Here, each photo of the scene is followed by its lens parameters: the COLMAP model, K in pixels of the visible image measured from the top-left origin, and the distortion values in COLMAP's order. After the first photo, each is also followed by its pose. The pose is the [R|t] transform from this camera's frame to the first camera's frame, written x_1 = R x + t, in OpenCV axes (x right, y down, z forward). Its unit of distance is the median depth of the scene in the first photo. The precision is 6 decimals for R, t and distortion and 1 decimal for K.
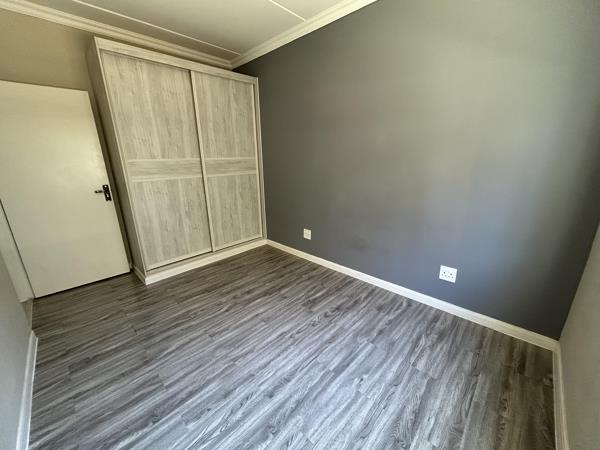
lens RADIAL K [[242.3, 0, 296.5], [0, 242.3, 222.0], [0, 0, 1]] dist [0.001412, 0.000000]
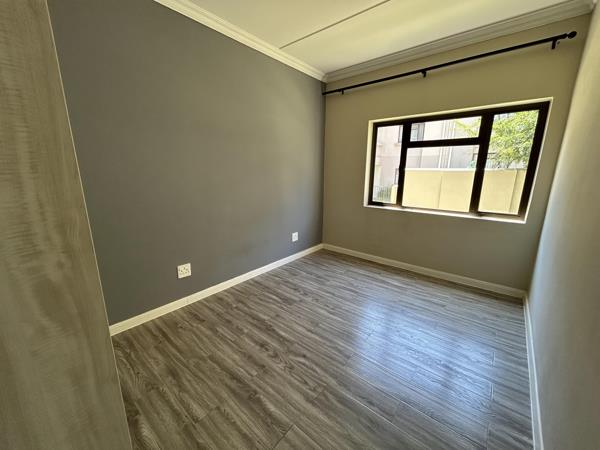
lens RADIAL K [[242.3, 0, 297.4], [0, 242.3, 225.6], [0, 0, 1]] dist [0.001412, 0.000000]
pose [[-0.063699, -0.211665, 0.975264, -0.914470], [0.263643, 0.938962, 0.221006, -0.210483], [-0.962515, 0.271199, -0.004007, 0.846926]]
